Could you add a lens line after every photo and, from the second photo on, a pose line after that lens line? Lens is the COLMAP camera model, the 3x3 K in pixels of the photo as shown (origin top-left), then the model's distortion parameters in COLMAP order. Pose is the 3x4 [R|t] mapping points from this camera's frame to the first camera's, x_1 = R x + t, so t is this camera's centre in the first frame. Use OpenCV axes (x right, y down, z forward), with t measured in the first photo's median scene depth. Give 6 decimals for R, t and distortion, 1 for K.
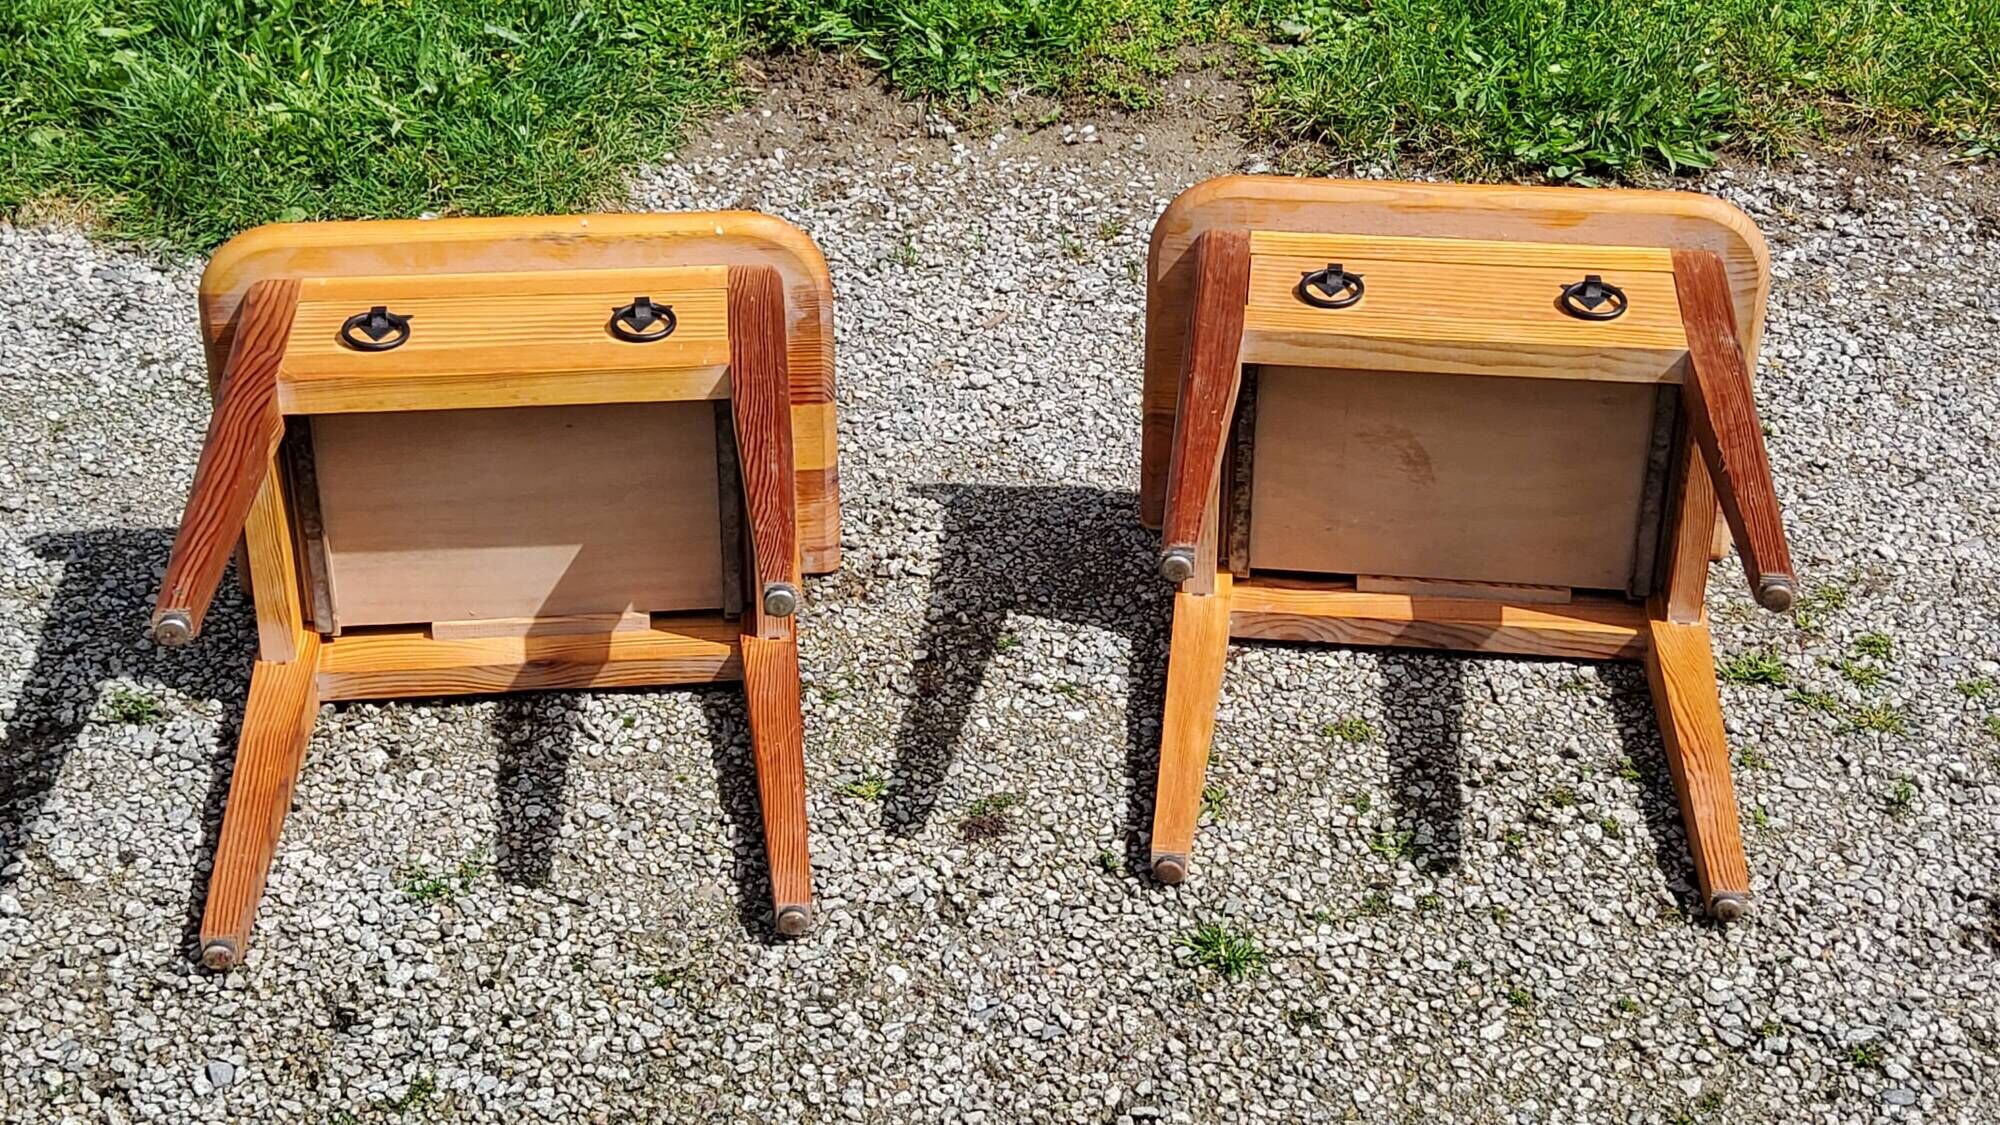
lens RADIAL K [[3004.8, 0, 1007.4], [0, 3004.8, 553.2], [0, 0, 1]] dist [0.115574, 0.000000]
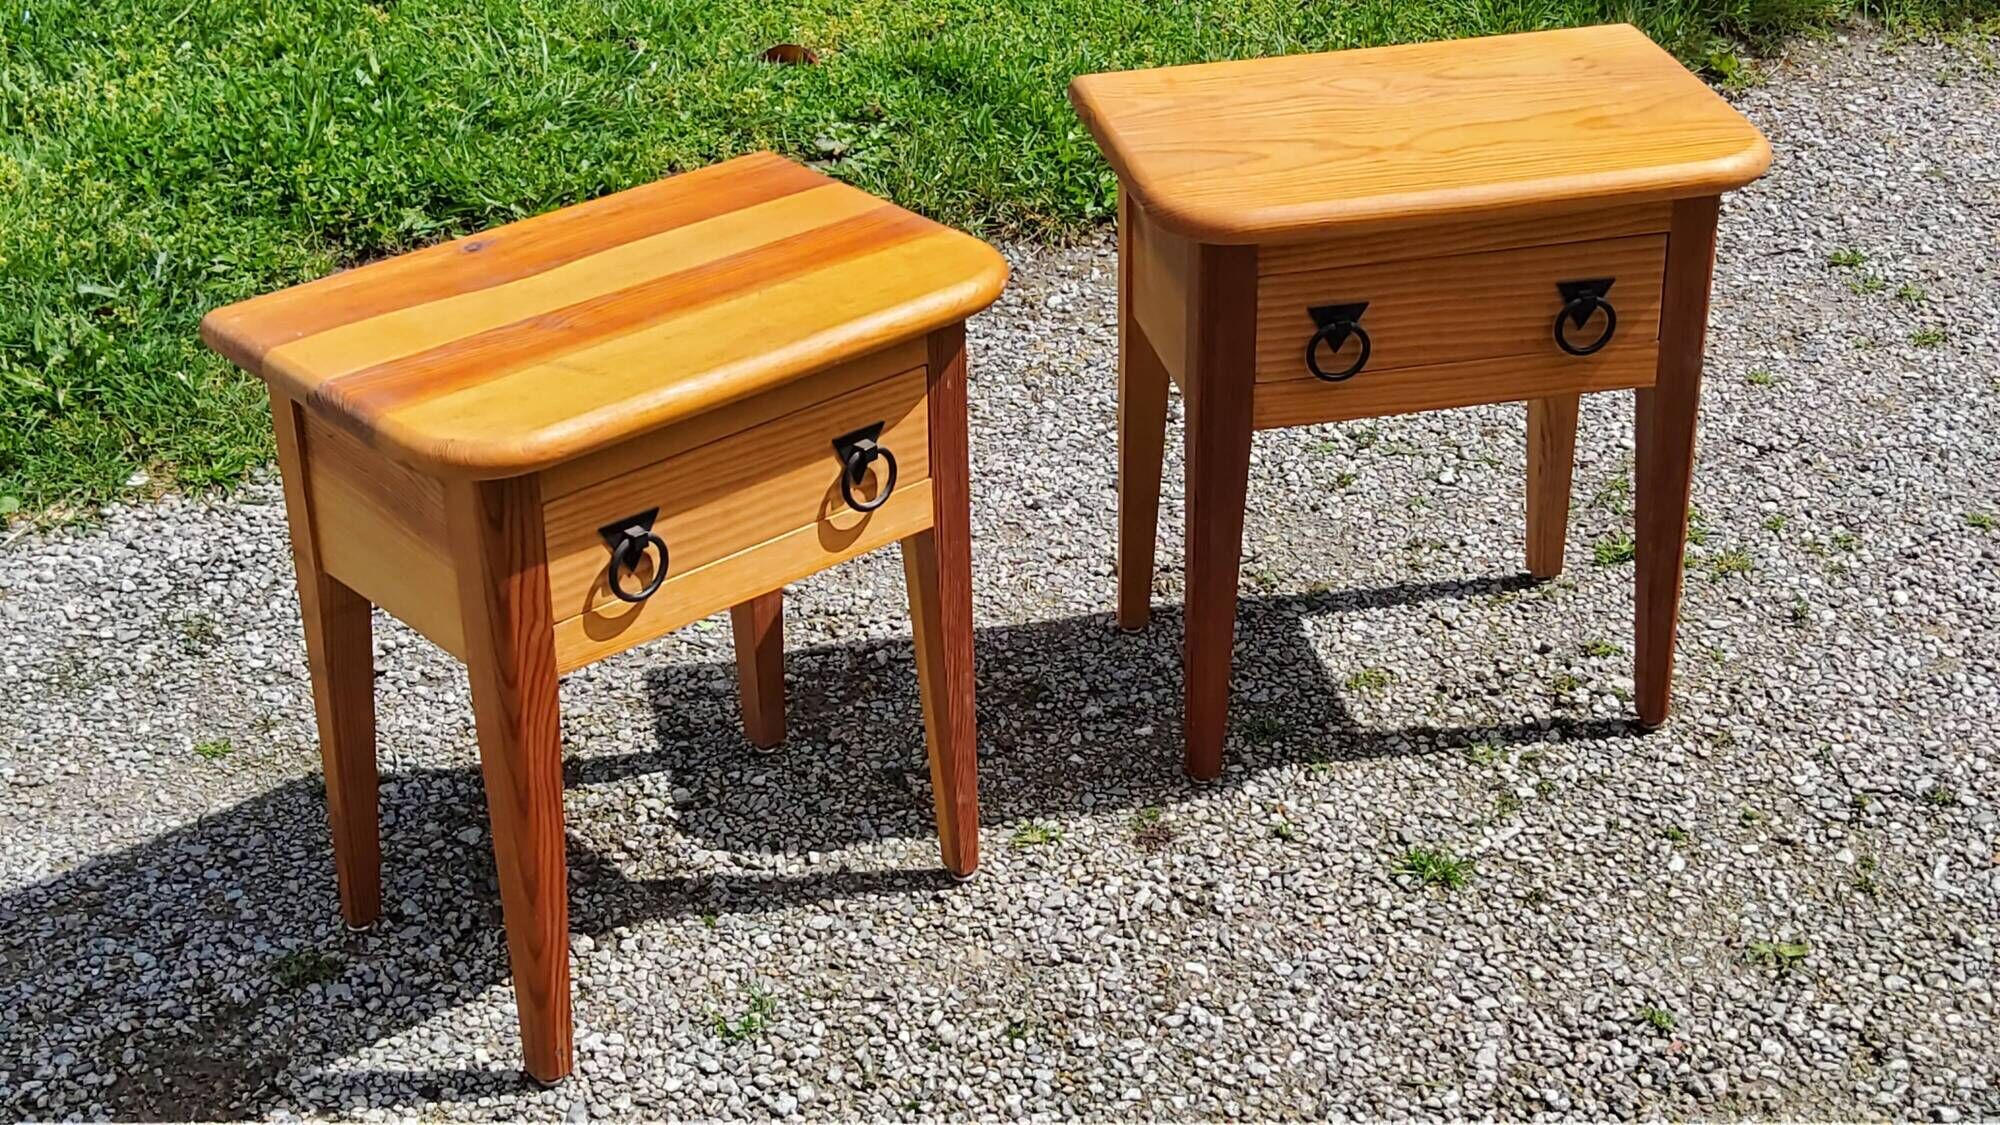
lens RADIAL K [[3004.8, 0, 1001.3], [0, 3004.8, 547.6], [0, 0, 1]] dist [0.115574, 0.000000]
pose [[0.892751, -0.231037, 0.386803, -0.471489], [0.253650, 0.967266, -0.007682, -0.016913], [-0.372366, 0.104970, 0.922130, 0.002660]]
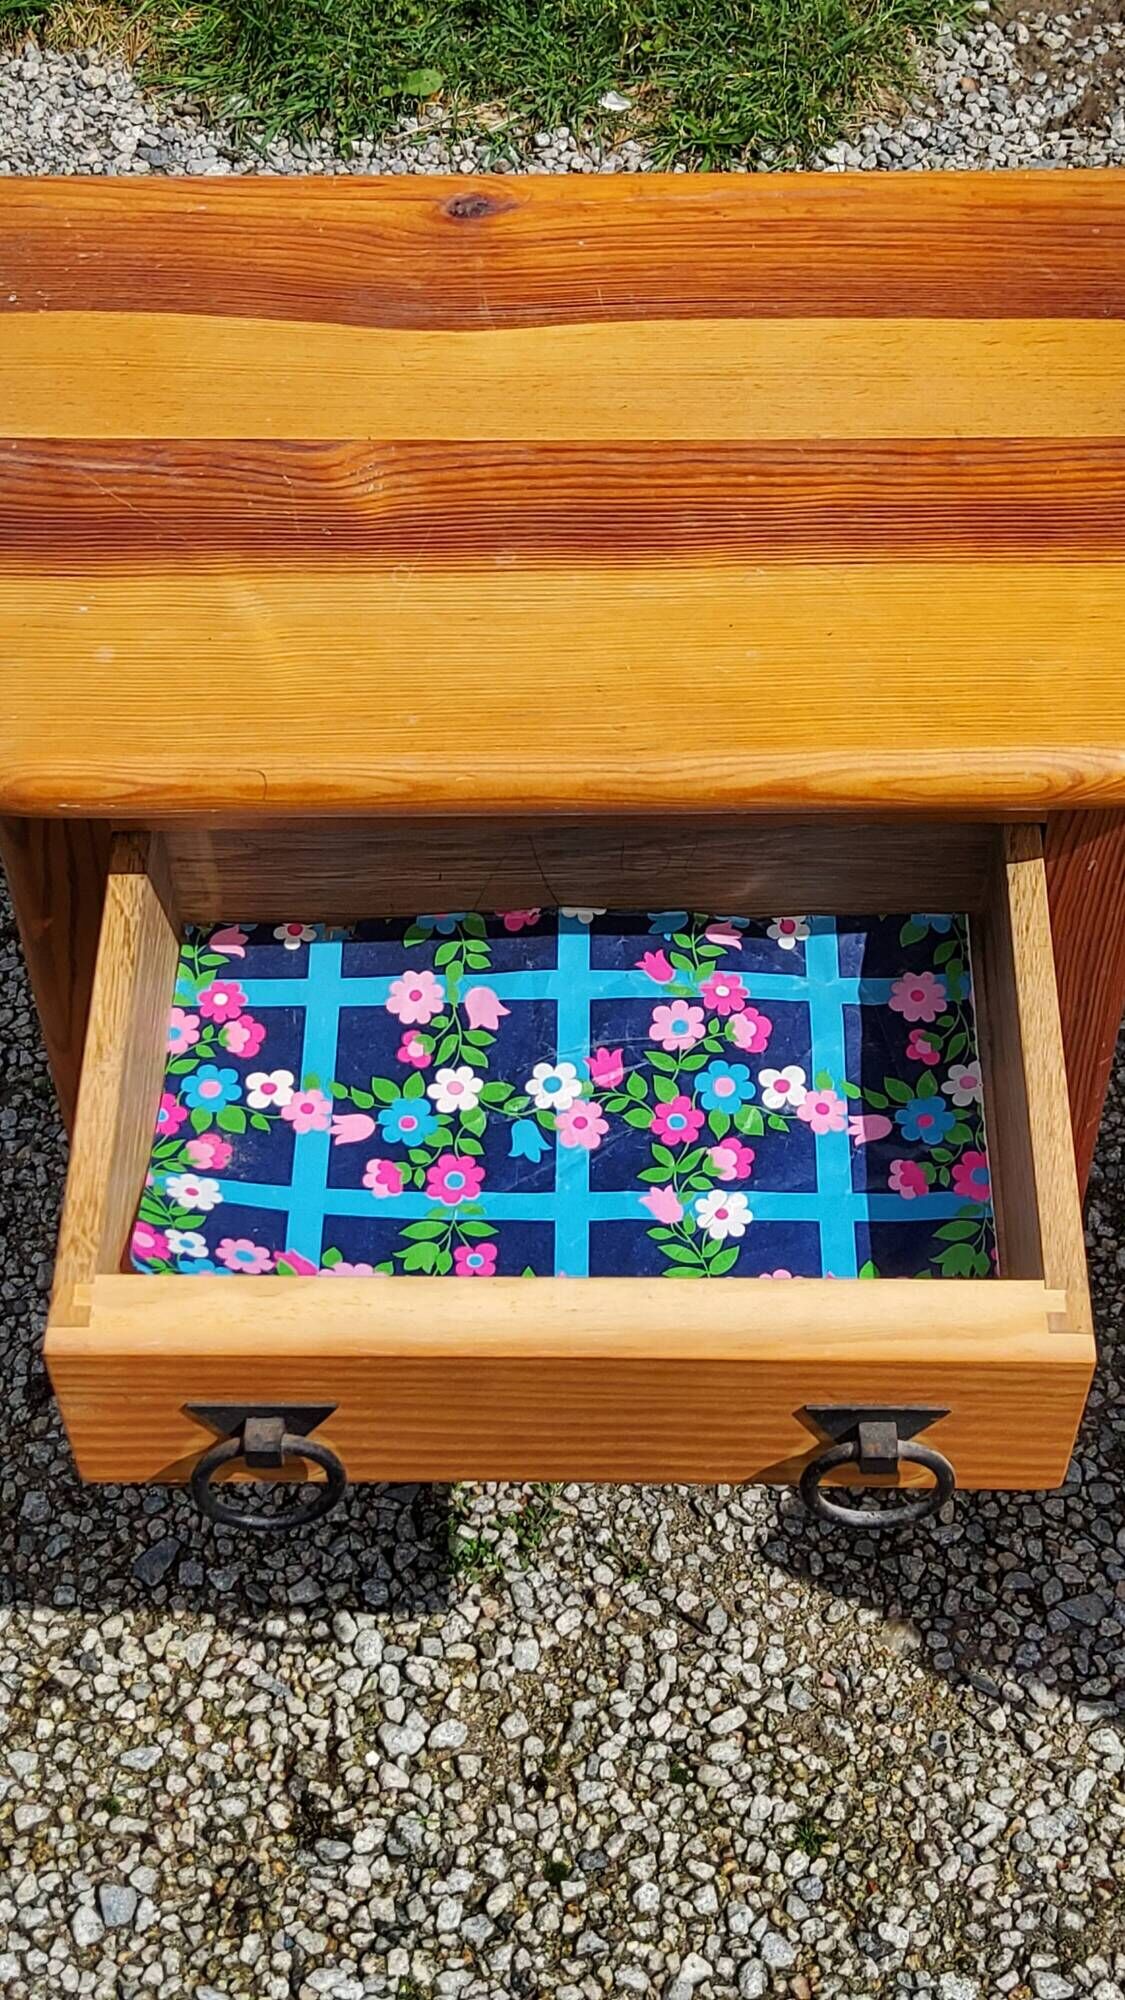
lens RADIAL K [[3004.8, 0, 589.2], [0, 3004.8, 984.4], [0, 0, 1]] dist [0.115574, 0.000000]
pose [[0.974138, 0.164503, -0.154899, -0.086721], [-0.105205, 0.936906, 0.333376, -0.218512], [0.199967, -0.308459, 0.929982, 0.444743]]
